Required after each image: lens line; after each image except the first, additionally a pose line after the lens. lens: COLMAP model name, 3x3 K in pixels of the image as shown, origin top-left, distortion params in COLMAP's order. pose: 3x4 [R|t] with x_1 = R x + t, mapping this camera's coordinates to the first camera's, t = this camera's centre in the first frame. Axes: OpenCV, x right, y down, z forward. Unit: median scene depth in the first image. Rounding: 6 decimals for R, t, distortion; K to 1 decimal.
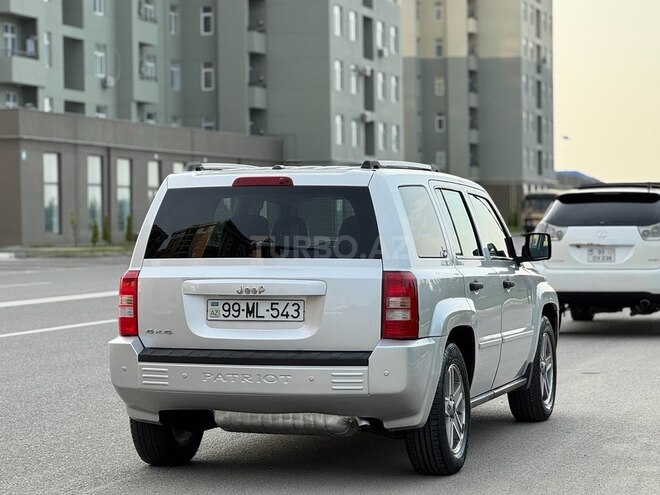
lens RADIAL K [[1904.4, 0, 330.0], [0, 1904.4, 247.5], [0, 0, 1]] dist [-0.093320, -0.289544]
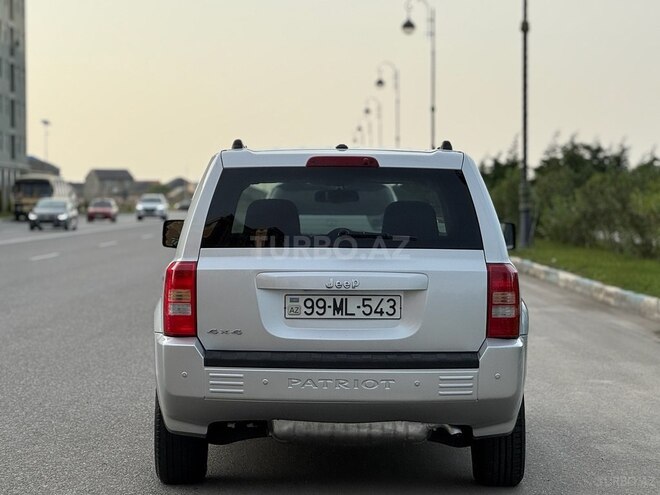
lens RADIAL K [[1898.9, 0, 330.0], [0, 1898.9, 247.5], [0, 0, 1]] dist [-0.012617, 0.057381]
pose [[0.956145, 0.004589, 0.292857, -0.301884], [-0.006774, 0.999956, 0.006449, -0.000356], [-0.292815, -0.008150, 0.956135, 0.155605]]
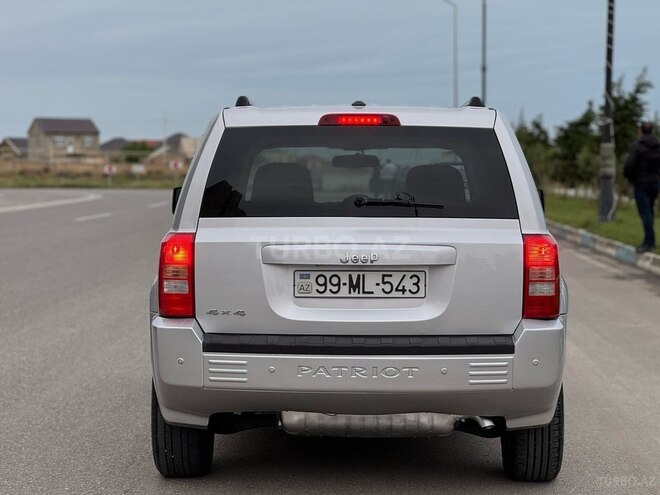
lens RADIAL K [[1649.5, 0, 330.0], [0, 1649.5, 247.5], [0, 0, 1]] dist [-0.075992, 0.041591]
pose [[0.960571, -0.002016, 0.278028, -0.237671], [-0.005048, 0.999682, 0.024691, 0.001253], [-0.277990, -0.025121, 0.960255, 0.350676]]
